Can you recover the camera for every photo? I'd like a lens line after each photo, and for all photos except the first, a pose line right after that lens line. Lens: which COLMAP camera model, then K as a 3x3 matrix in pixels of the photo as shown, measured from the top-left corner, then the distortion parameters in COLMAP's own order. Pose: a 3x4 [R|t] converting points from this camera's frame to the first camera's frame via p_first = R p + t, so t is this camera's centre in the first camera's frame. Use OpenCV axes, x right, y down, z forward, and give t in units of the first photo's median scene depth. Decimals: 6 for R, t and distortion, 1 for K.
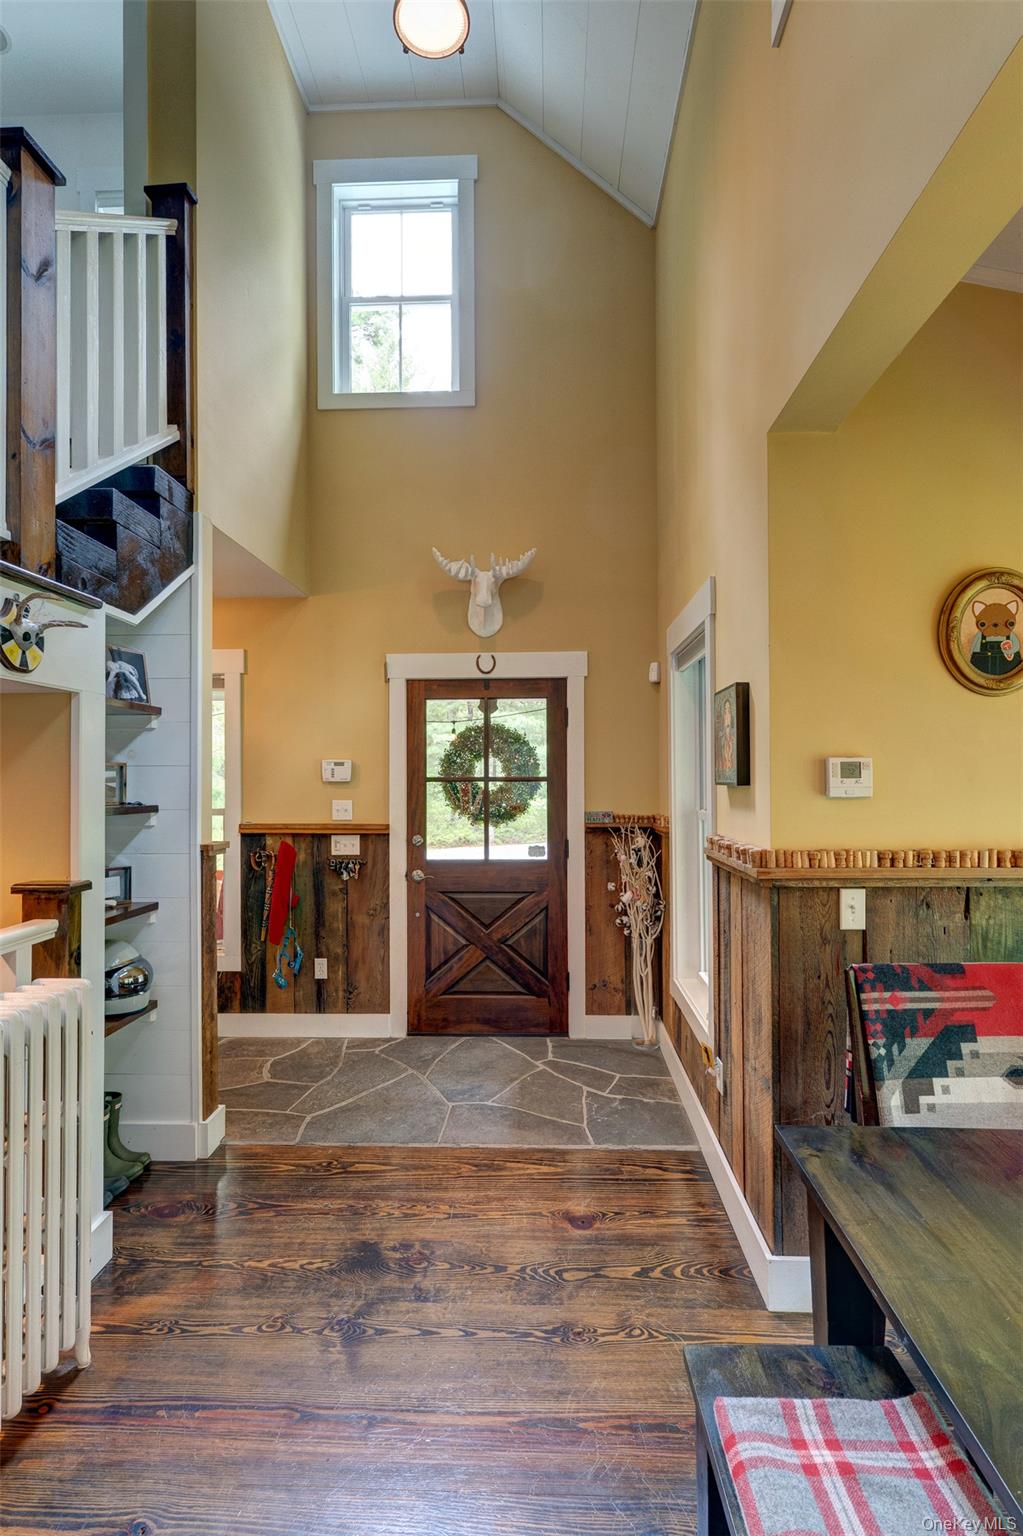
lens RADIAL K [[765.1, 0, 511.5], [0, 765.1, 768.0], [0, 0, 1]] dist [0.001716, 0.001683]
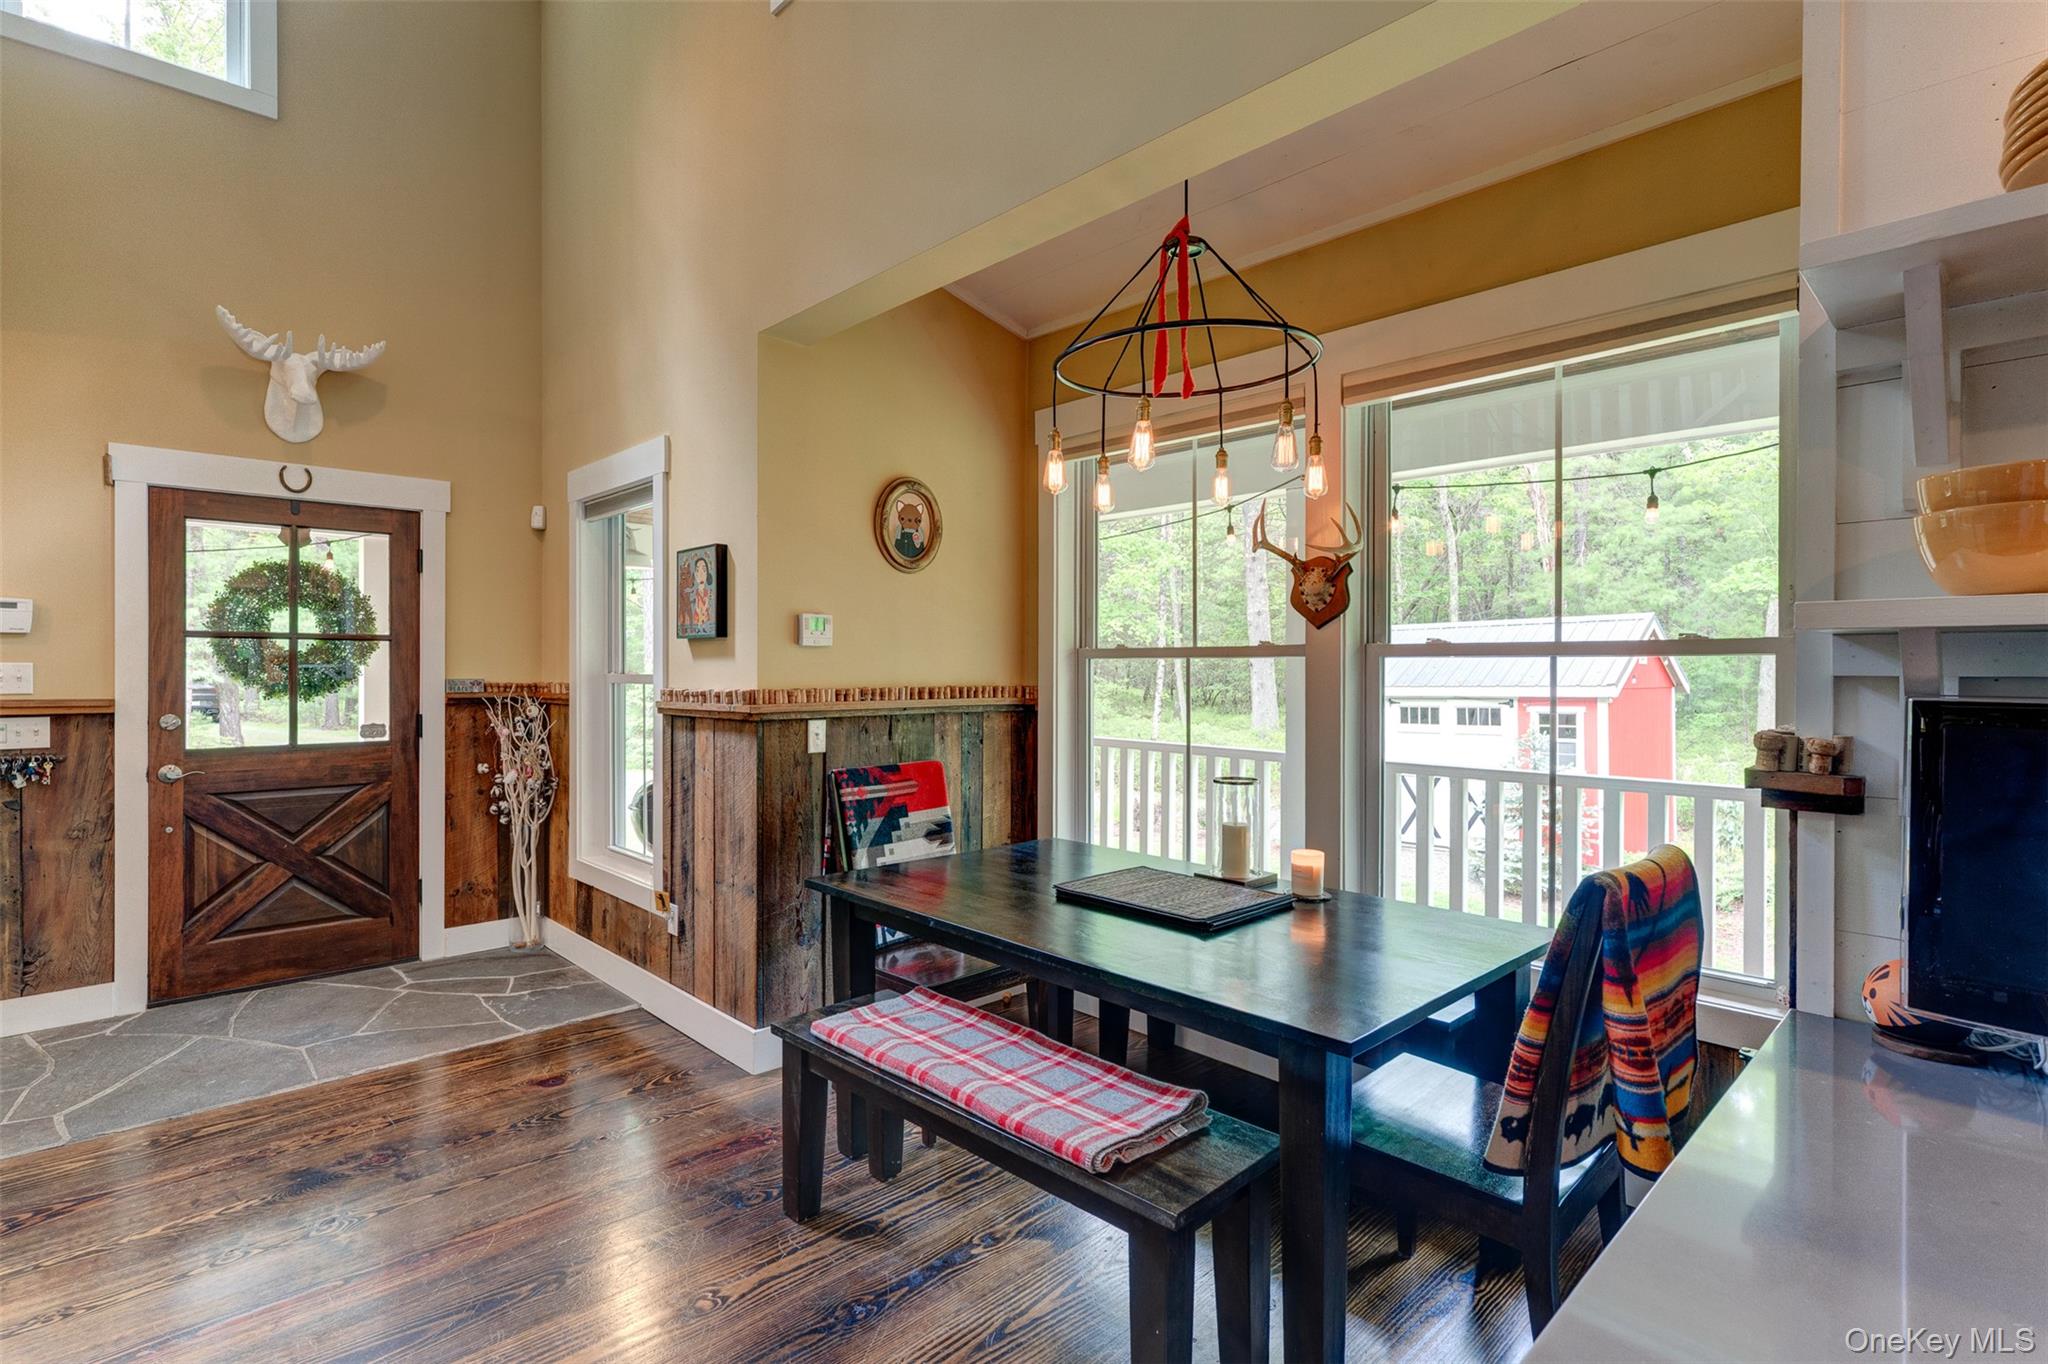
lens RADIAL K [[1020.1, 0, 1034.1], [0, 1020.1, 680.3], [0, 0, 1]] dist [0.001716, 0.001683]
pose [[0.690281, -0.001404, 0.723540, -0.256178], [-0.015466, 0.999741, 0.016695, 0.030311], [-0.723376, -0.022714, 0.690080, -0.199453]]
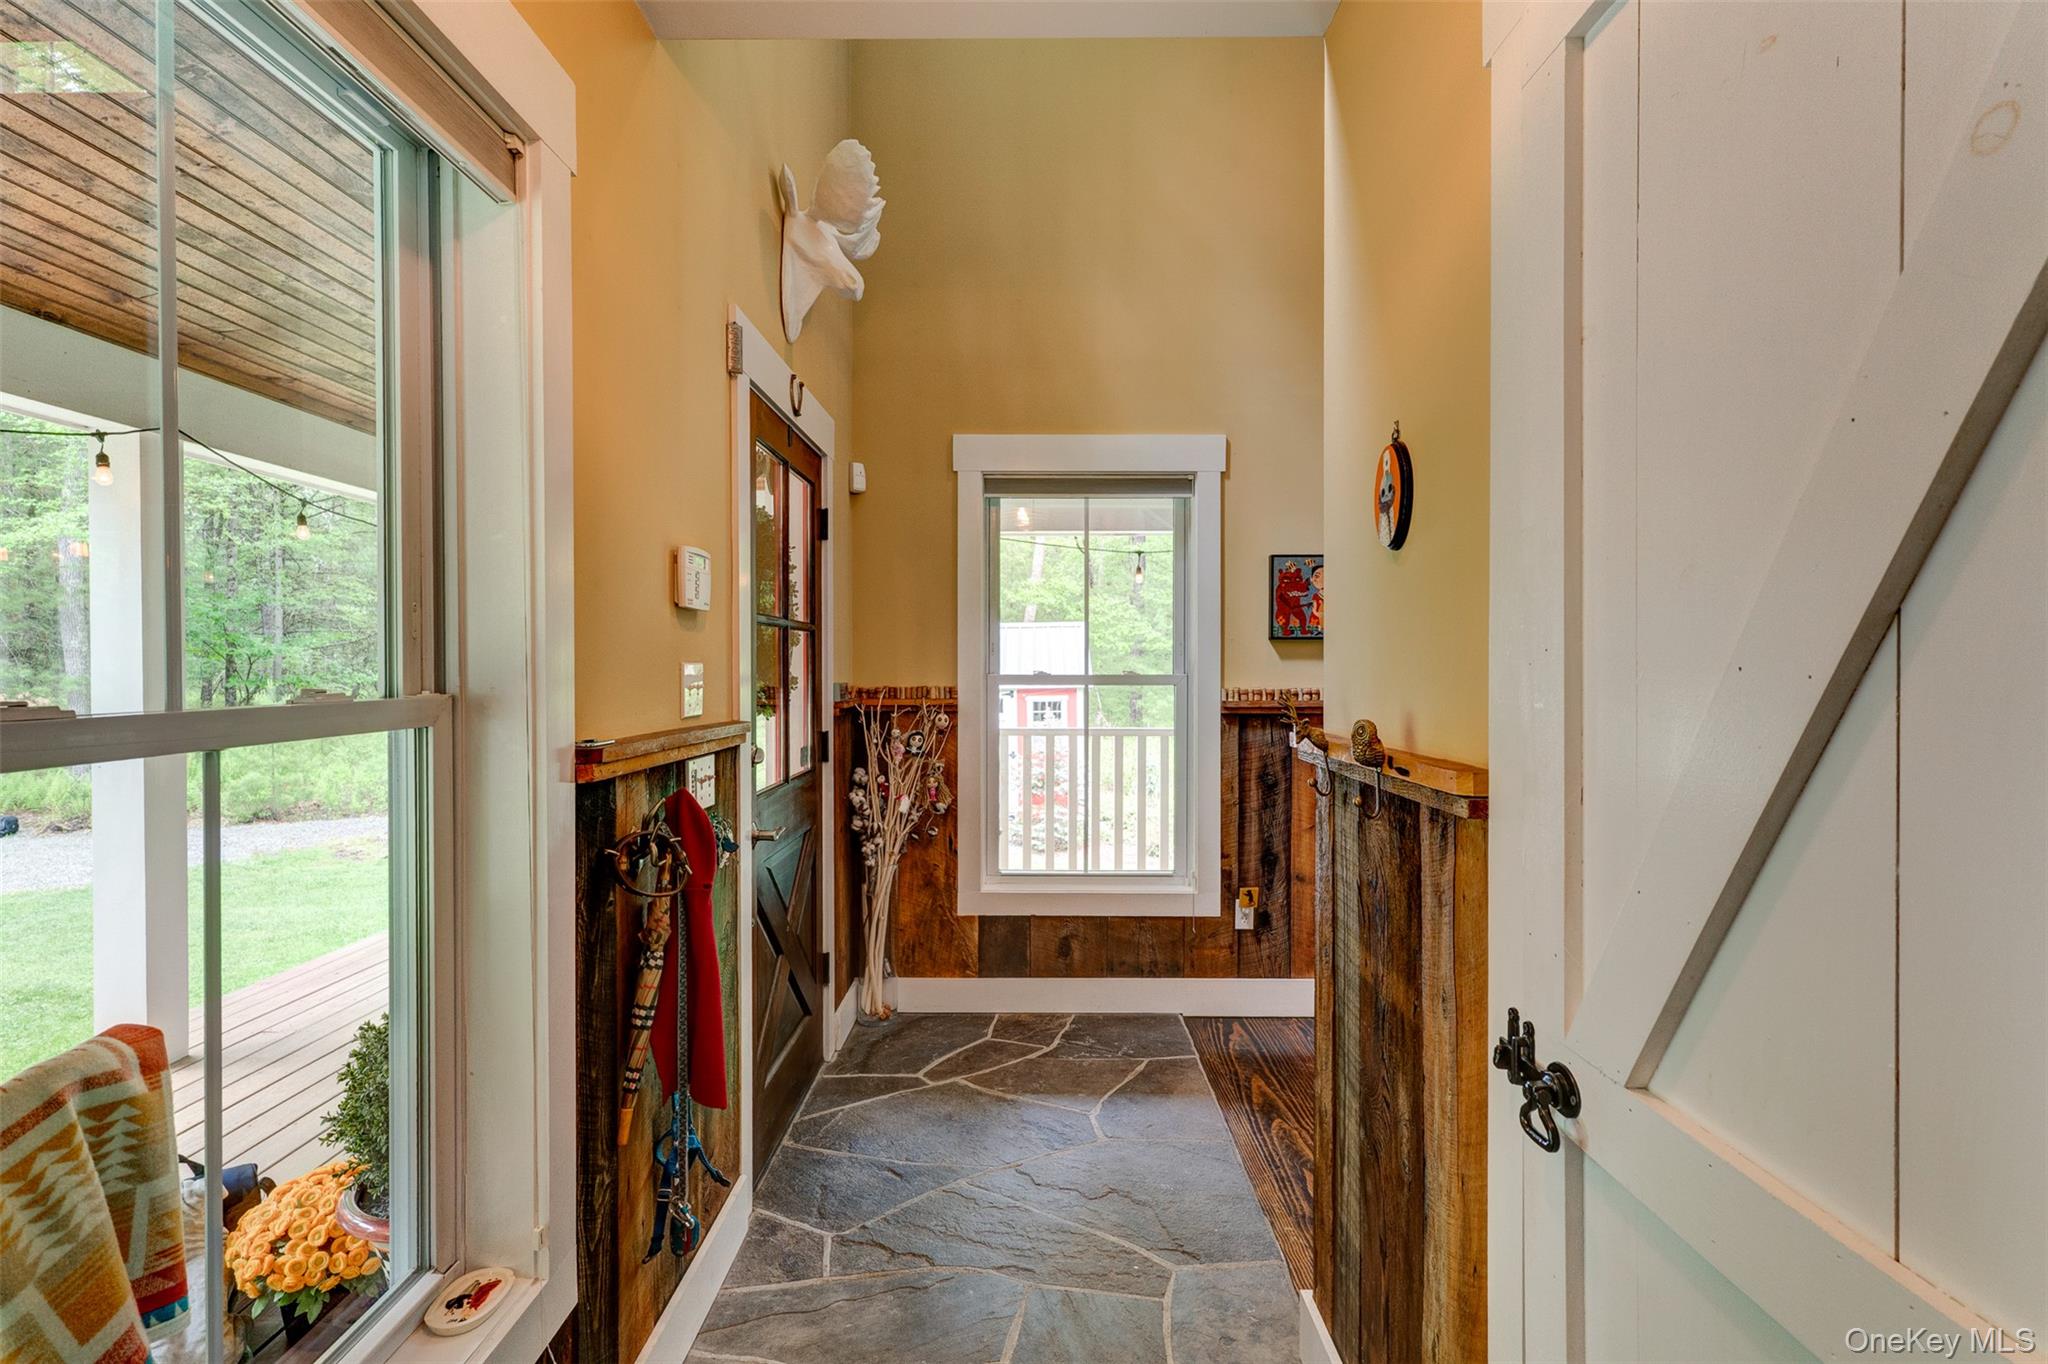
lens RADIAL K [[1020.1, 0, 1034.1], [0, 1020.1, 680.3], [0, 0, 1]] dist [0.001716, 0.001683]
pose [[-0.039154, -0.007796, 0.999203, -0.733693], [-0.012786, 0.999892, 0.007300, 0.046156], [-0.999151, -0.012490, -0.039249, 0.880669]]
